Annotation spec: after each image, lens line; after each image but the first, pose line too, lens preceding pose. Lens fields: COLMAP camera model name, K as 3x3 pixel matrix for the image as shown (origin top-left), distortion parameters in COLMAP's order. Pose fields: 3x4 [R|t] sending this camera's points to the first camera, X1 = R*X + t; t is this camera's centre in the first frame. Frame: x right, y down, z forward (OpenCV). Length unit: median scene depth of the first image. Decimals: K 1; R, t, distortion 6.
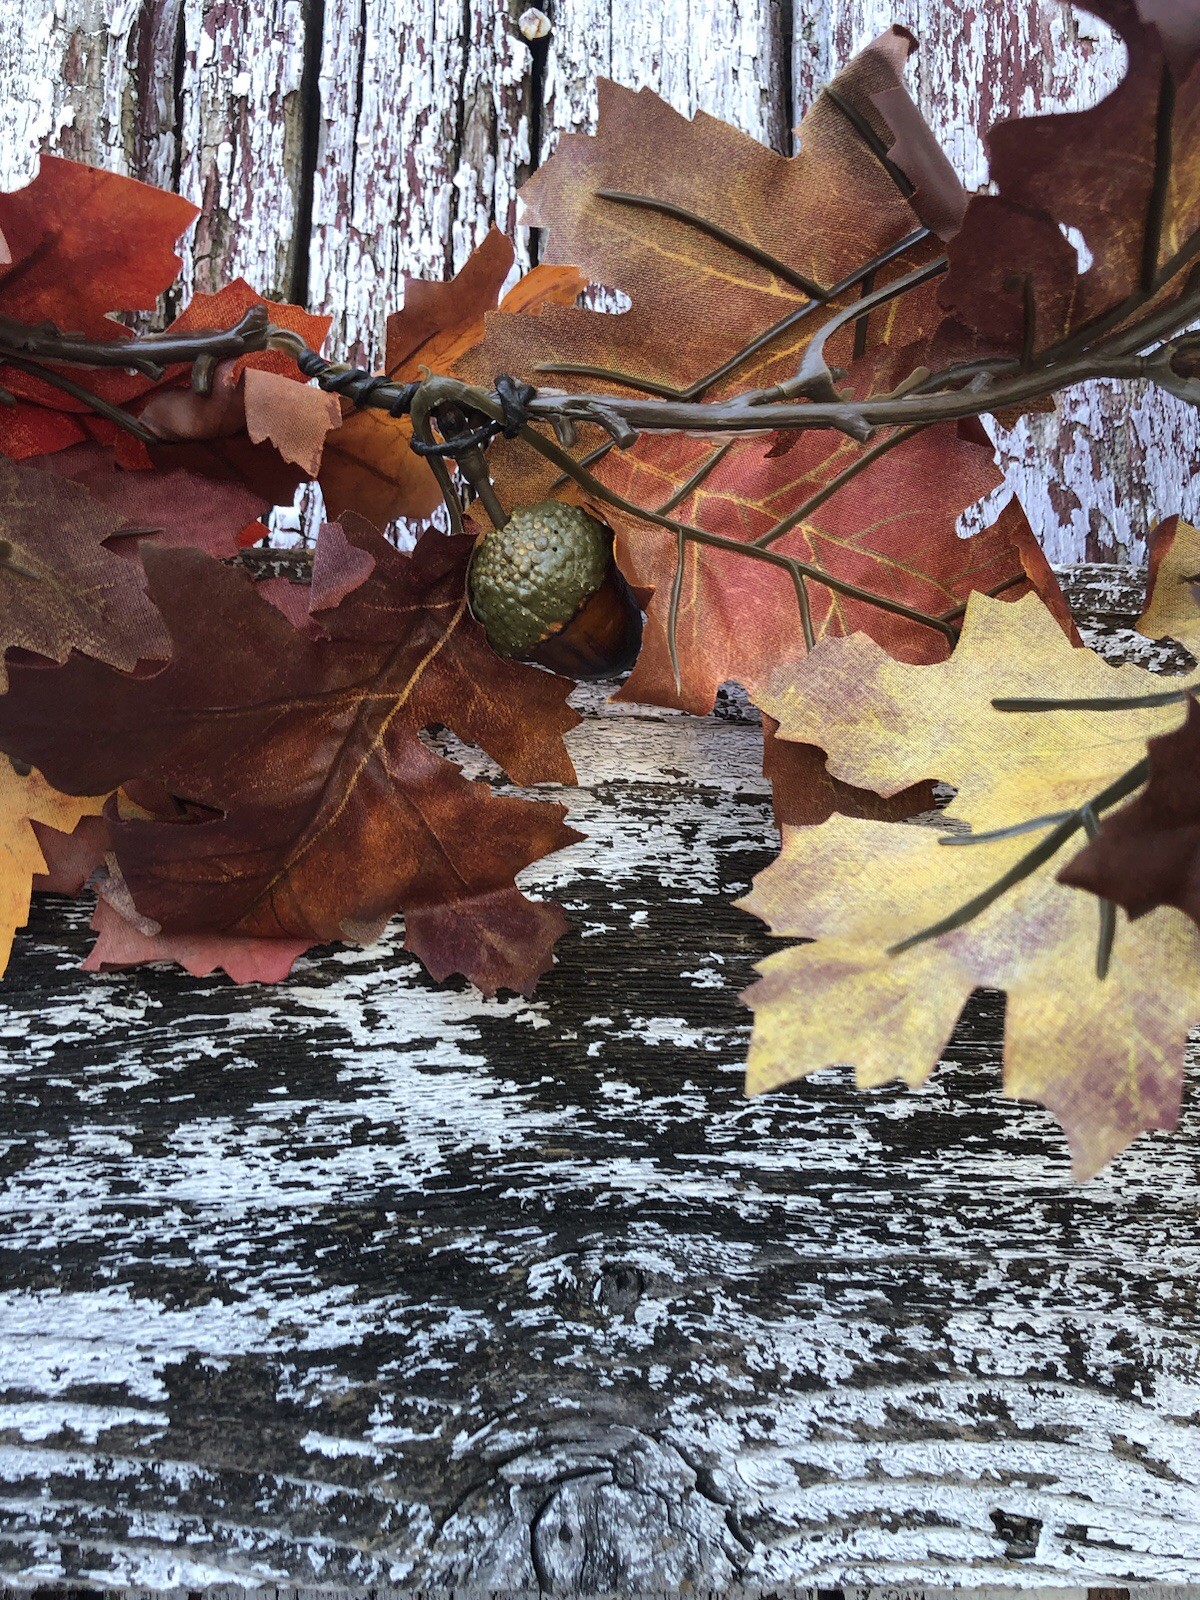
lens RADIAL K [[1211.7, 0, 600.5], [0, 1211.7, 777.7], [0, 0, 1]] dist [-0.004425, 0.003260]
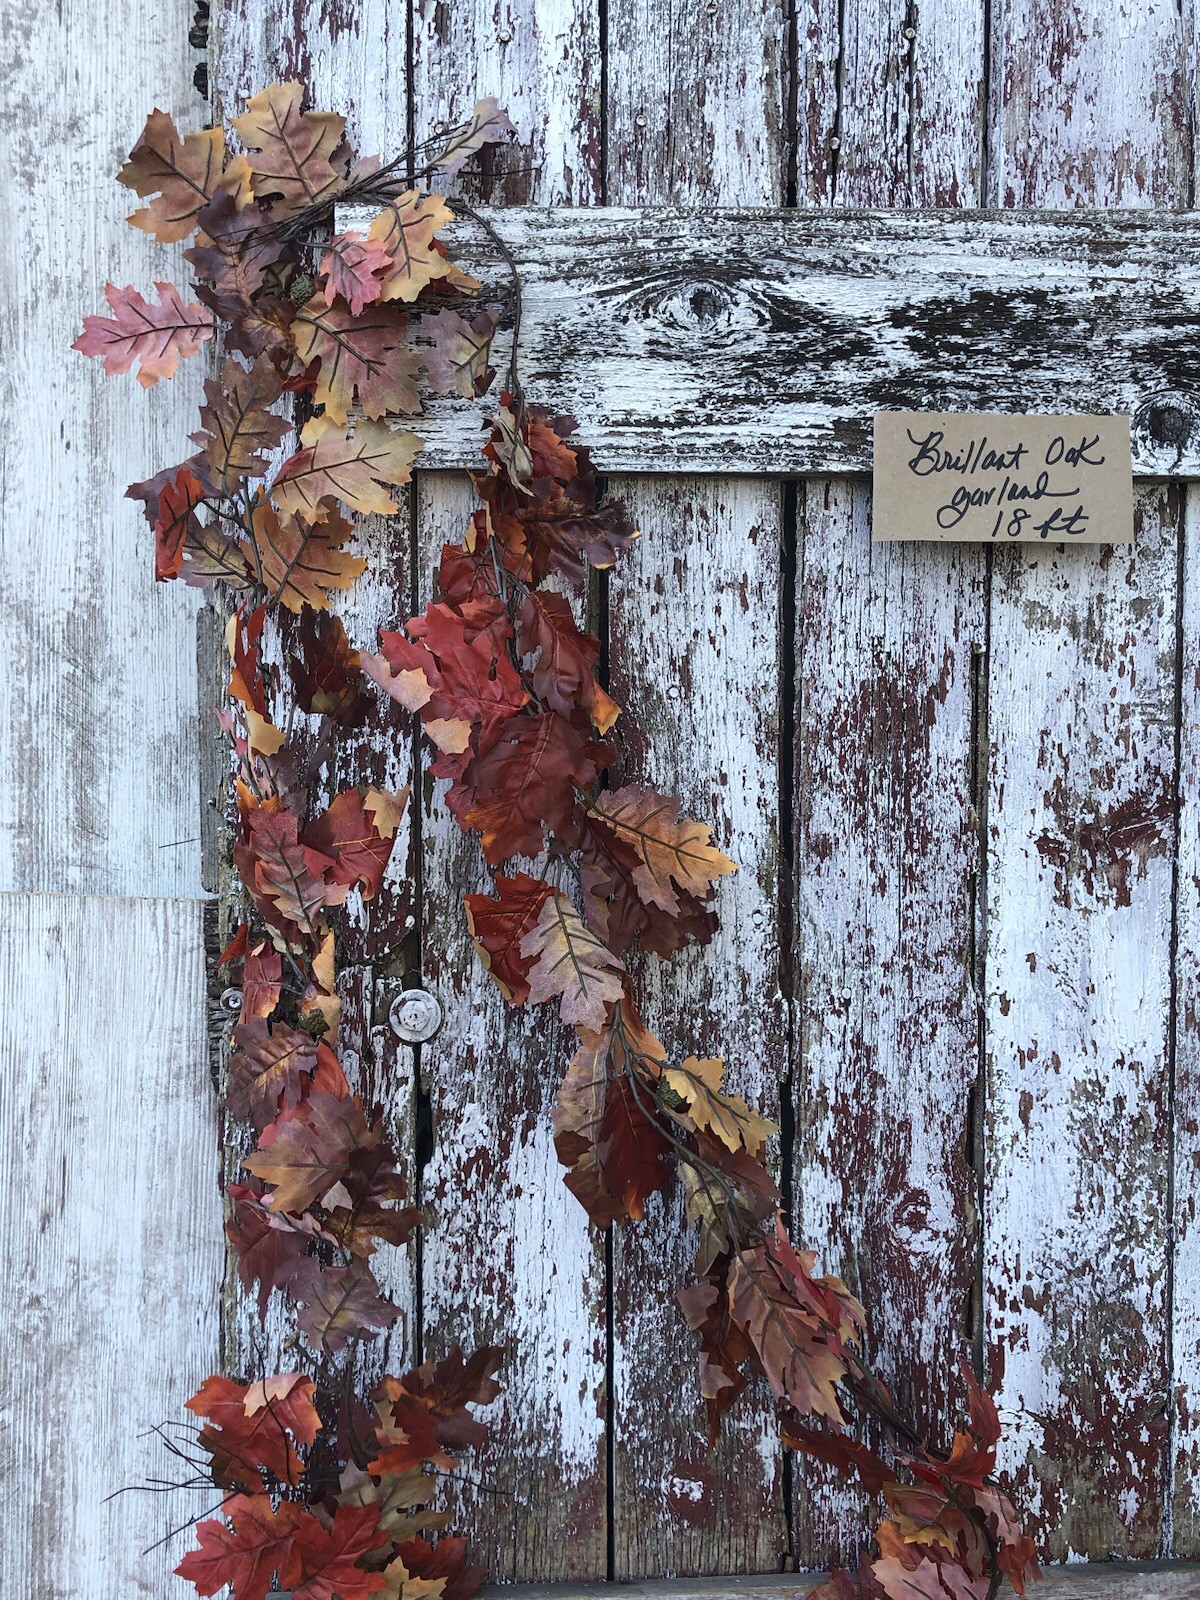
lens RADIAL K [[1270.5, 0, 583.8], [0, 1270.5, 784.7], [0, 0, 1]] dist [0.031388, -0.039370]
pose [[0.999920, -0.010304, -0.007284, -1.140275], [0.011376, 0.985895, 0.166980, 0.938488], [0.005461, -0.167049, 0.985933, -3.314122]]
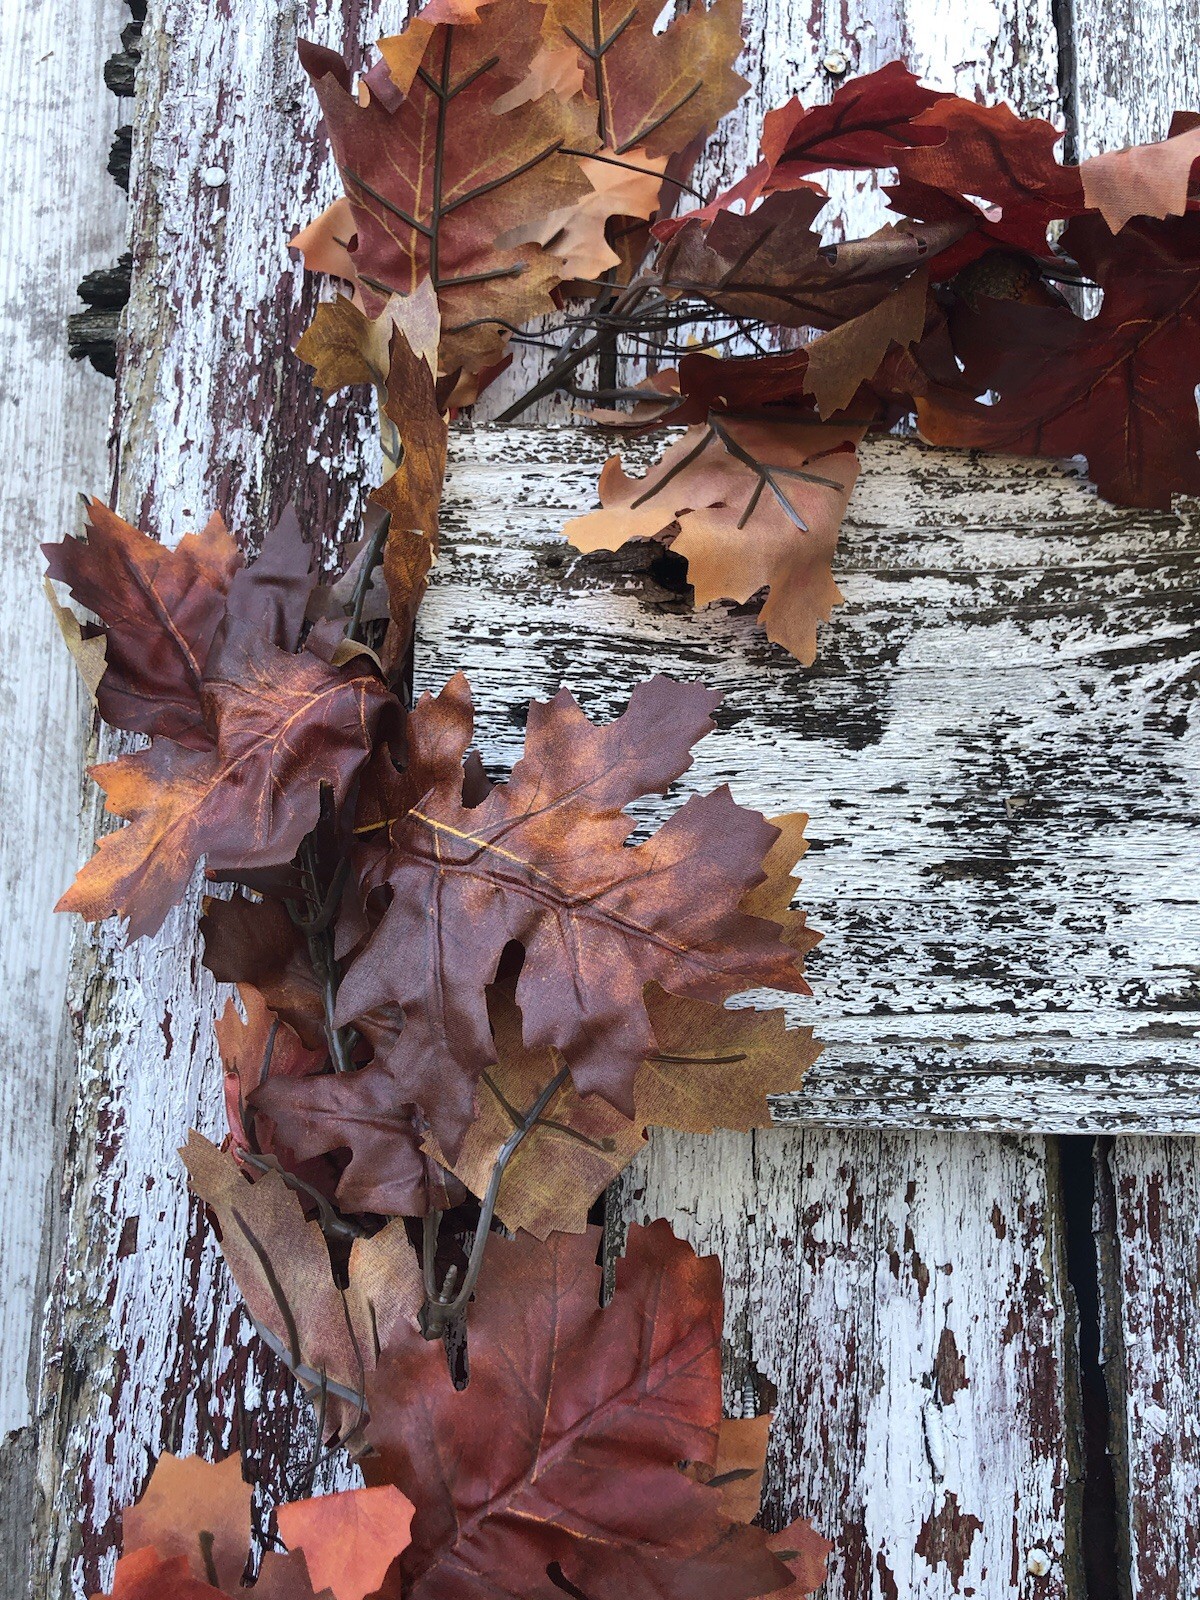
lens RADIAL K [[1270.5, 0, 583.8], [0, 1270.5, 783.5], [0, 0, 1]] dist [0.031388, -0.039370]
pose [[0.999873, 0.007219, -0.014176, -1.721445], [-0.007229, 0.999974, -0.000655, 0.224063], [0.014171, 0.000757, 0.999899, -0.561057]]
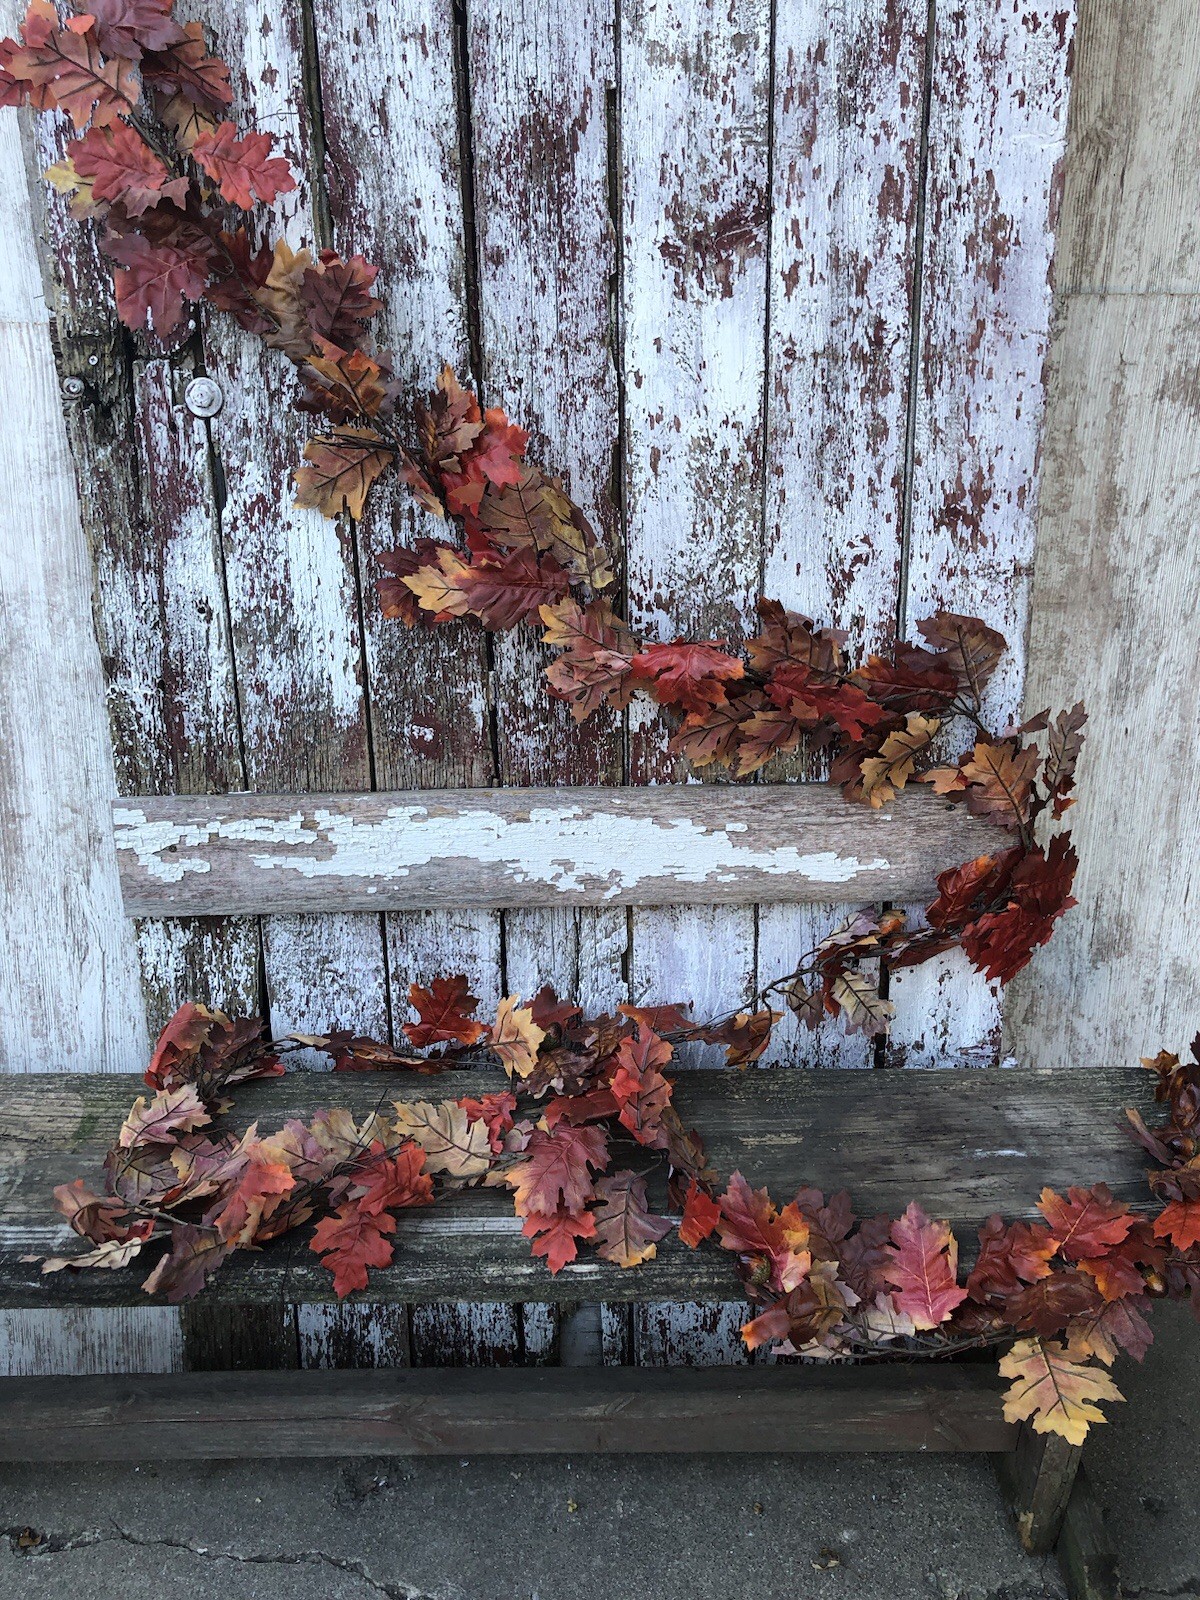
lens RADIAL K [[1270.5, 0, 578.9], [0, 1270.5, 768.2], [0, 0, 1]] dist [0.031388, -0.039370]
pose [[0.996501, -0.013759, -0.082436, 0.438156], [0.046140, 0.912990, 0.405364, 1.669178], [0.069685, -0.407749, 0.910431, -5.168613]]
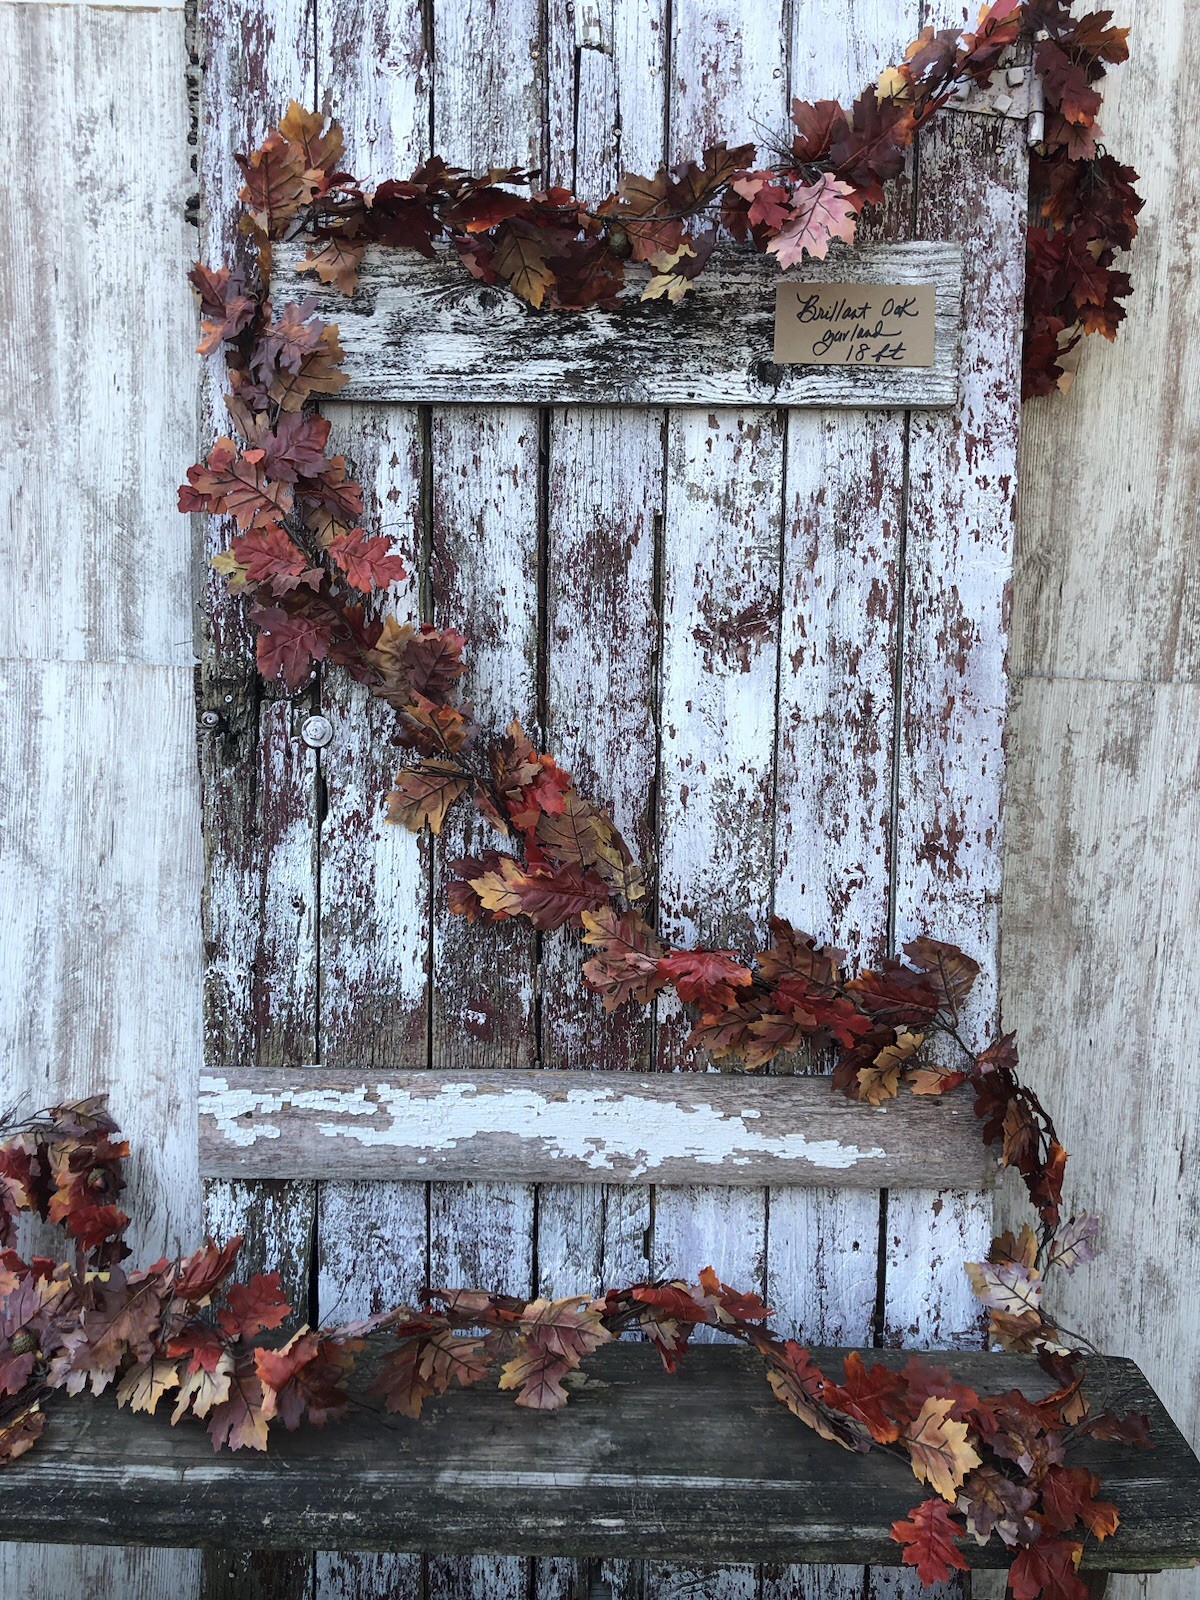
lens RADIAL K [[1270.5, 0, 585.3], [0, 1270.5, 795.8], [0, 0, 1]] dist [0.031388, -0.039370]
pose [[0.997551, 0.007045, -0.069582, 0.260955], [0.006691, 0.980736, 0.195221, 1.380537], [0.069616, -0.195208, 0.978288, -6.199098]]
